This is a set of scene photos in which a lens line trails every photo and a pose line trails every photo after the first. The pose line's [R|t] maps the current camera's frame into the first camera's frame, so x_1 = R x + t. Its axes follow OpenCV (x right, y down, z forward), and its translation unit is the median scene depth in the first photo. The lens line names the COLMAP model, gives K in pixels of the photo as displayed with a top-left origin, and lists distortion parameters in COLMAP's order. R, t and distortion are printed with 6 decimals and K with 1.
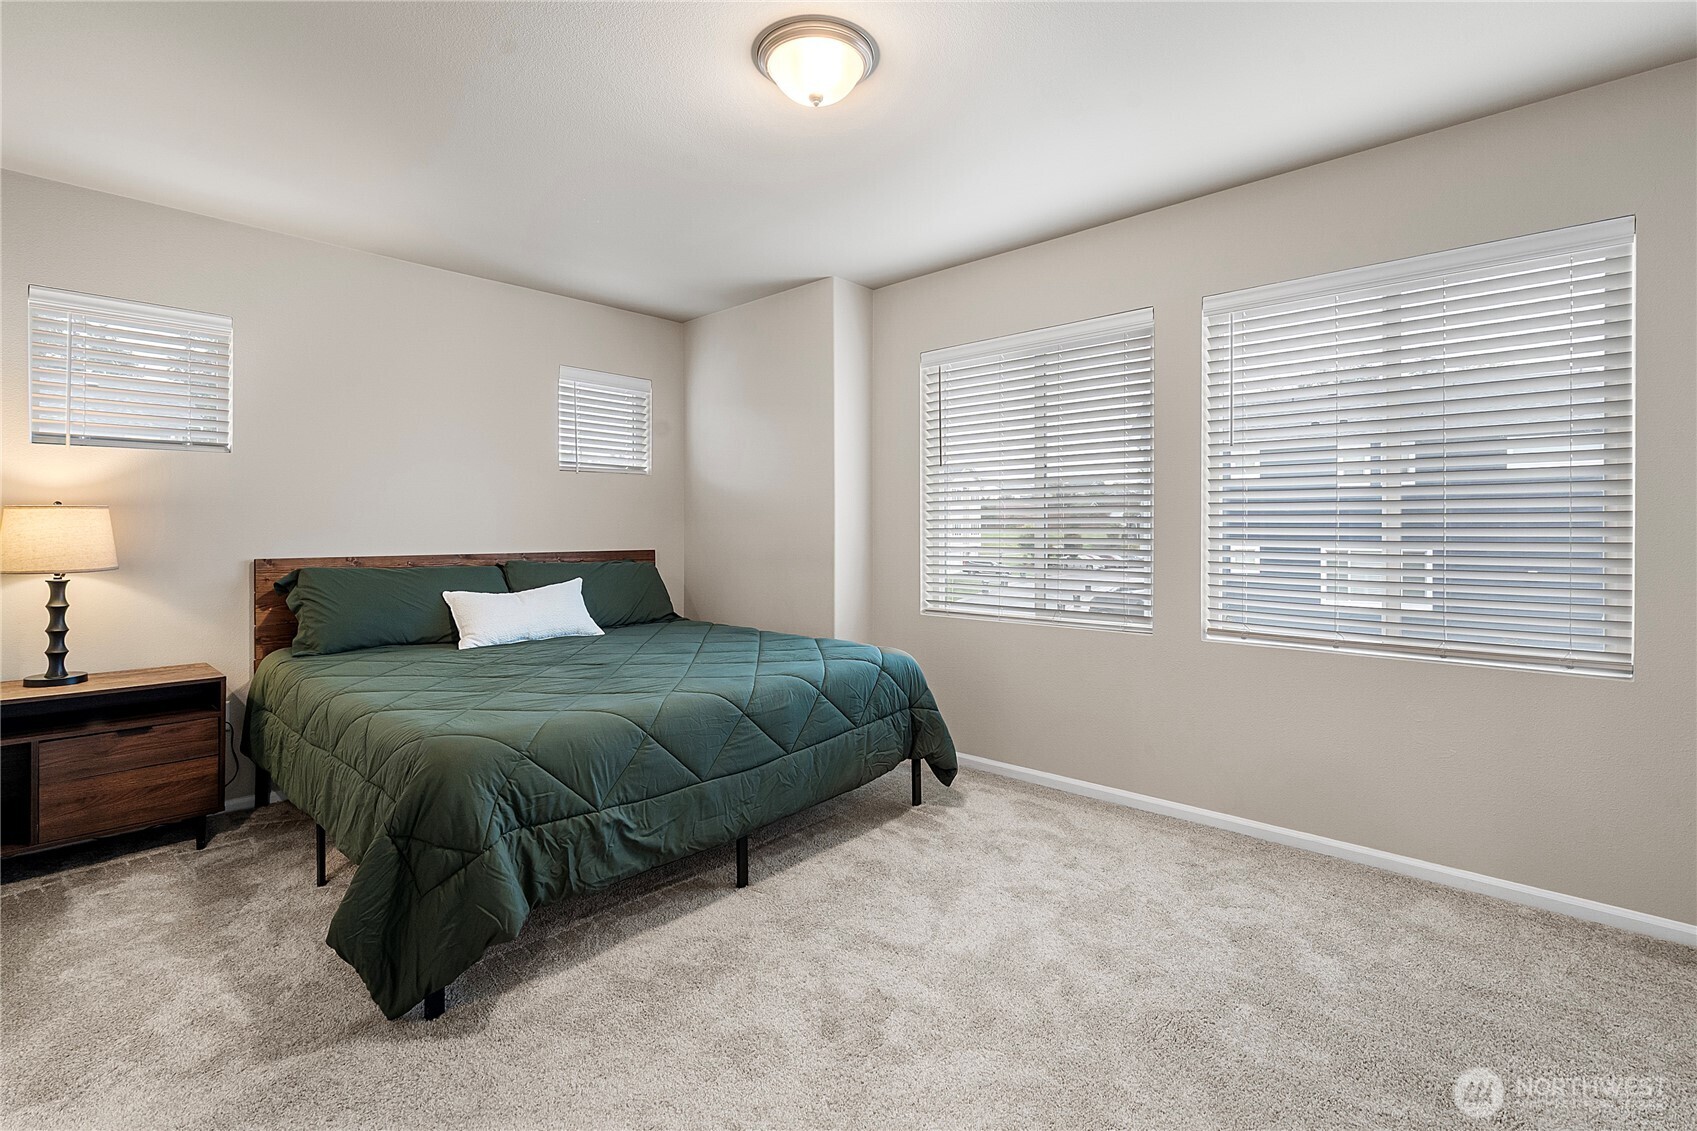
lens RADIAL K [[772.2, 0, 844.7], [0, 772.2, 534.6], [0, 0, 1]] dist [-0.002001, 0.001009]
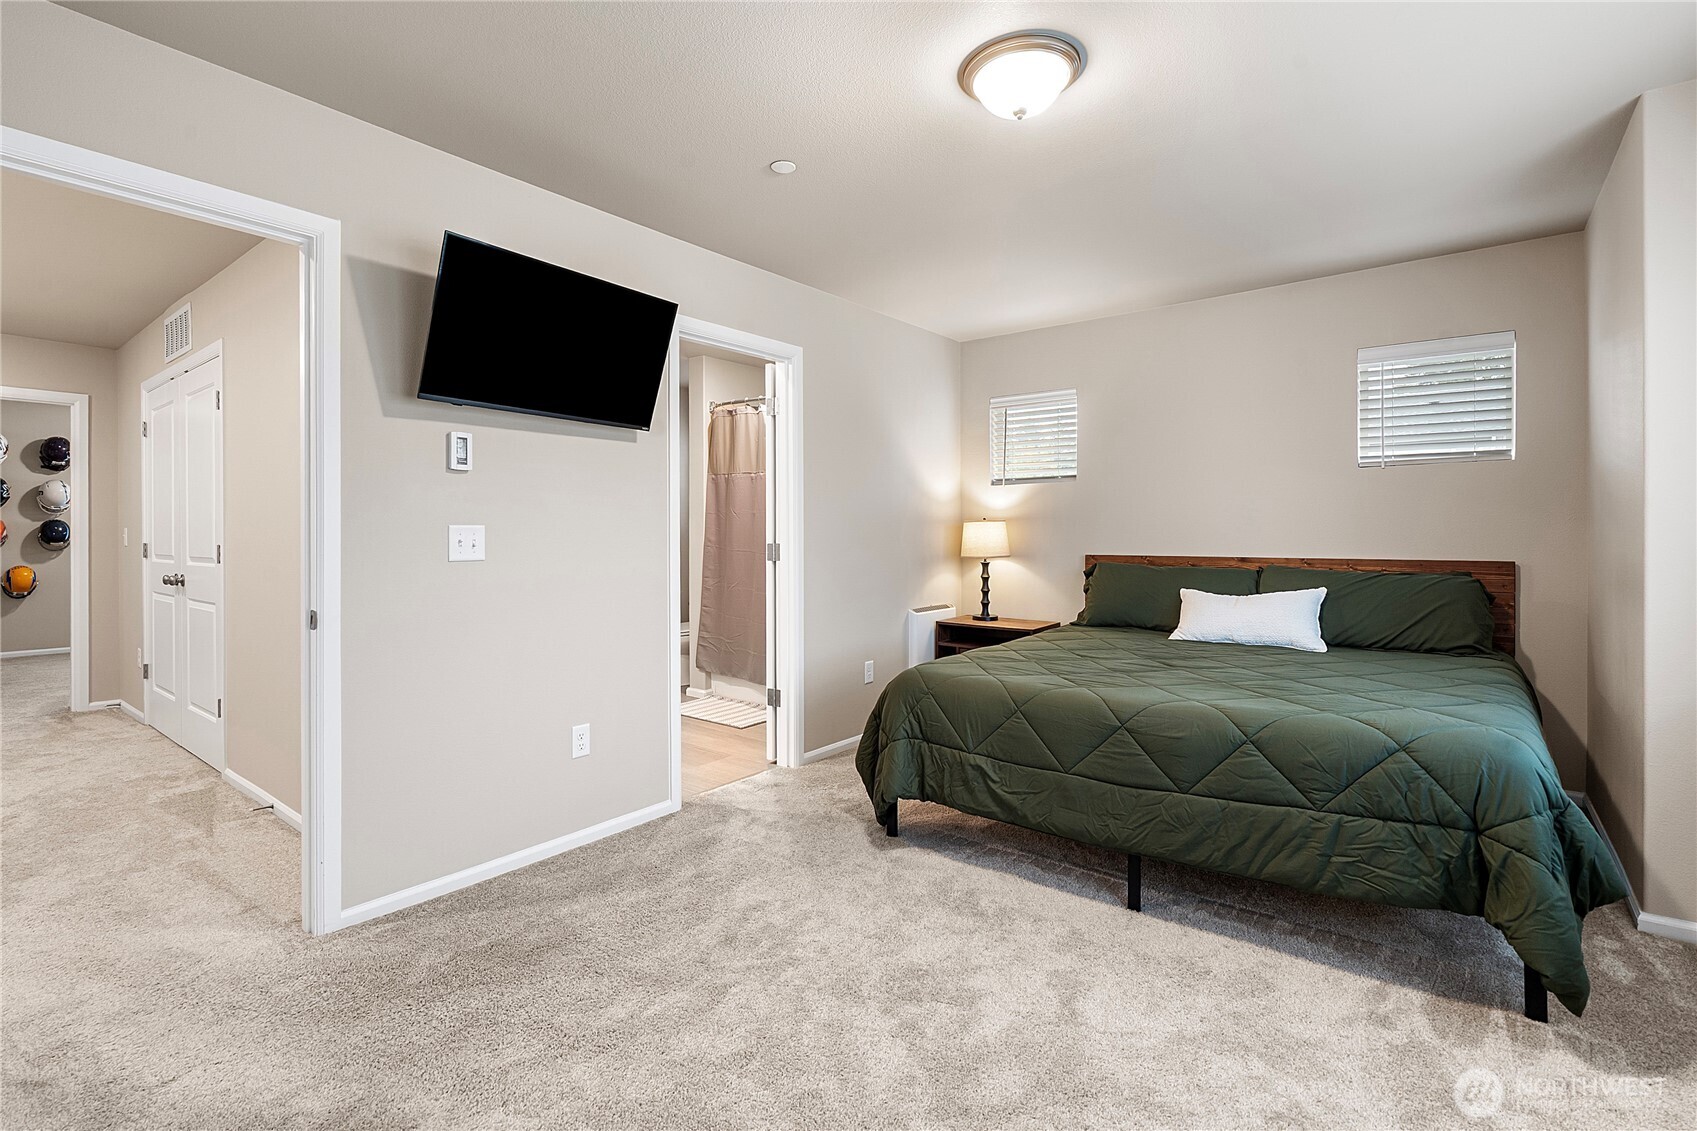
lens RADIAL K [[772.2, 0, 844.7], [0, 772.2, 534.6], [0, 0, 1]] dist [-0.002001, 0.001009]
pose [[0.080653, 0.003447, -0.996736, 0.731635], [-0.003695, 0.999988, 0.003159, -0.009398], [0.996735, 0.003428, 0.080664, 0.523589]]
